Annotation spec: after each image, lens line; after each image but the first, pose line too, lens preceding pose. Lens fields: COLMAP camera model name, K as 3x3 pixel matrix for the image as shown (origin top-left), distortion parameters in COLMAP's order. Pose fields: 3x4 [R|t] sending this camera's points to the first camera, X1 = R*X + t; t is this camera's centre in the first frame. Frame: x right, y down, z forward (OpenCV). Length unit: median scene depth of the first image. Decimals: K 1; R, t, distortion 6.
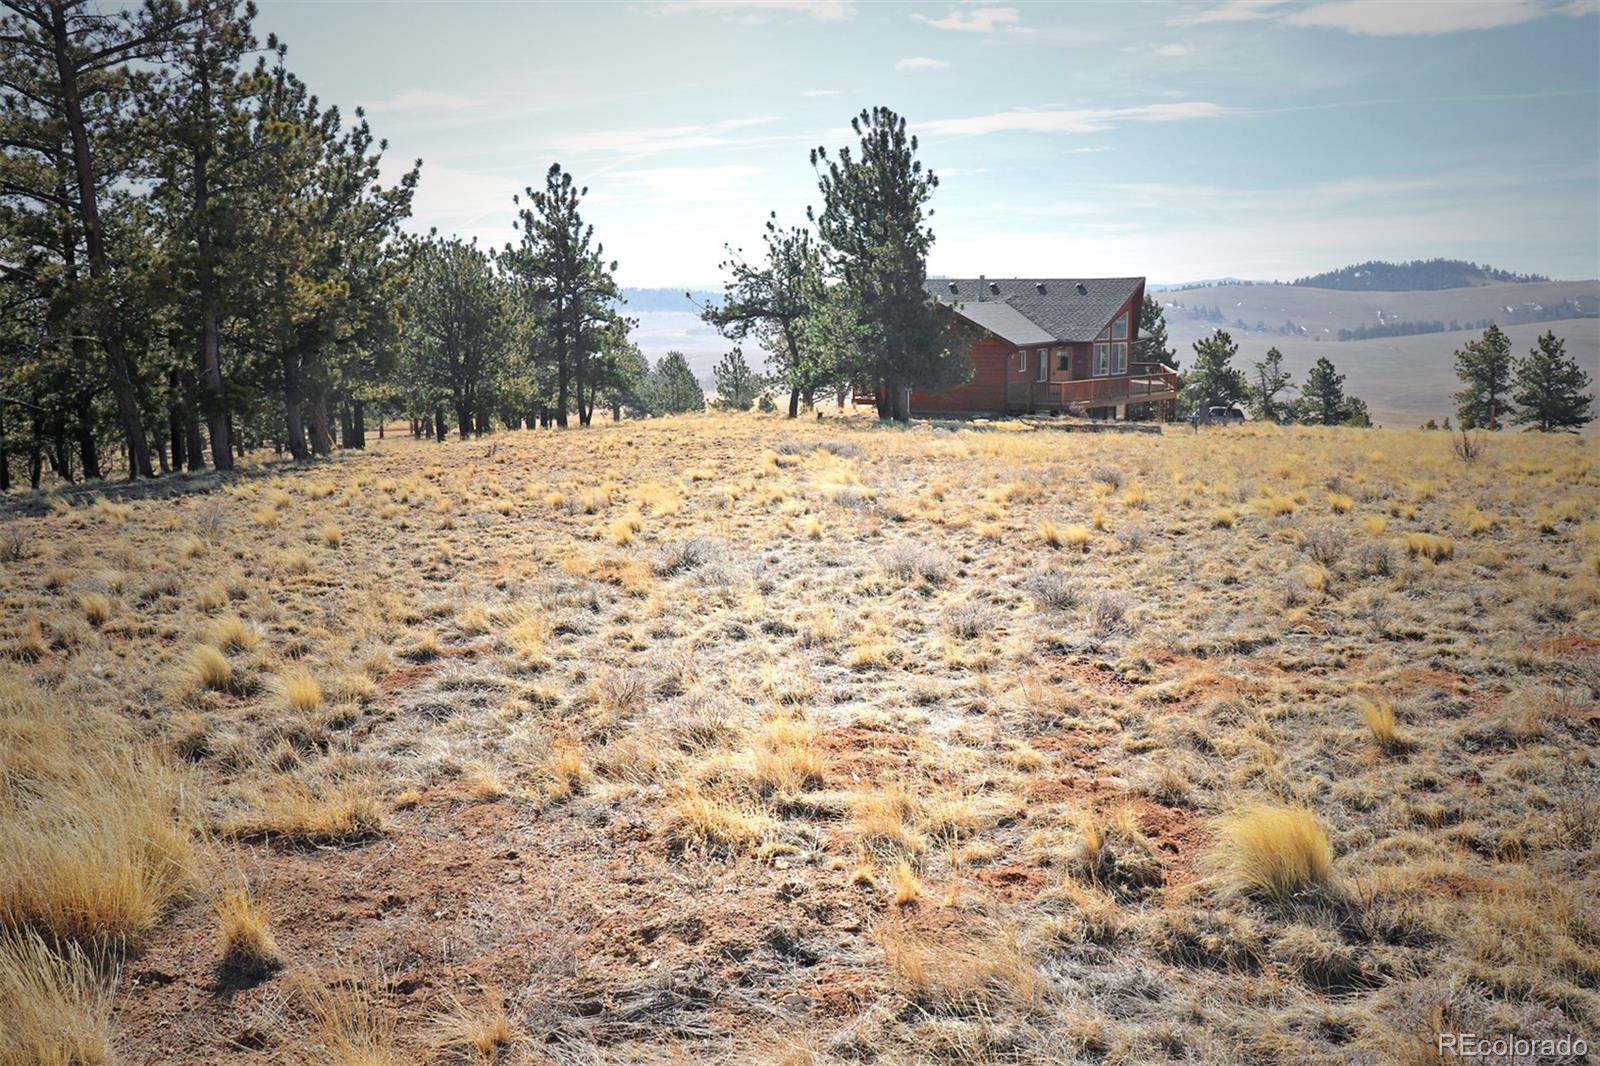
lens RADIAL K [[1299.8, 0, 779.4], [0, 1299.8, 532.0], [0, 0, 1]] dist [-0.178648, 0.153372]
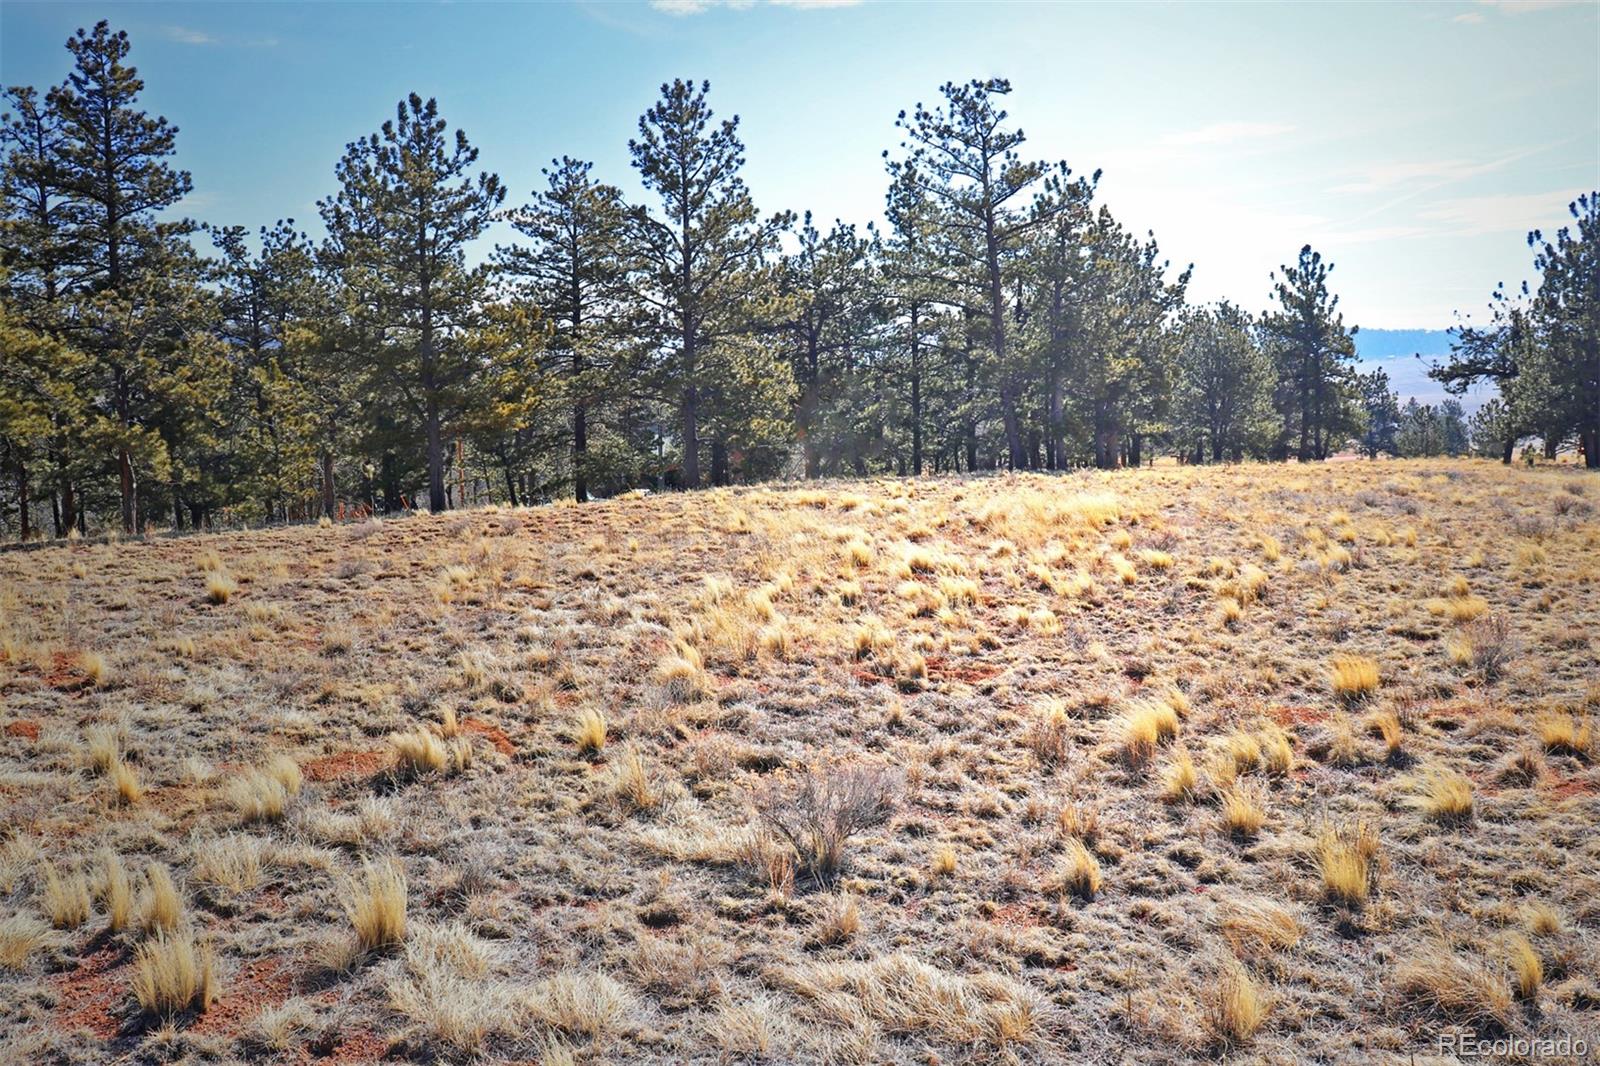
lens RADIAL K [[1348.5, 0, 773.8], [0, 1348.5, 536.7], [0, 0, 1]] dist [-0.183601, 0.171314]
pose [[0.838068, 0.065606, -0.541607, 0.090795], [-0.081213, 0.996685, -0.004936, 0.034168], [0.539487, 0.048123, 0.840618, -0.303215]]
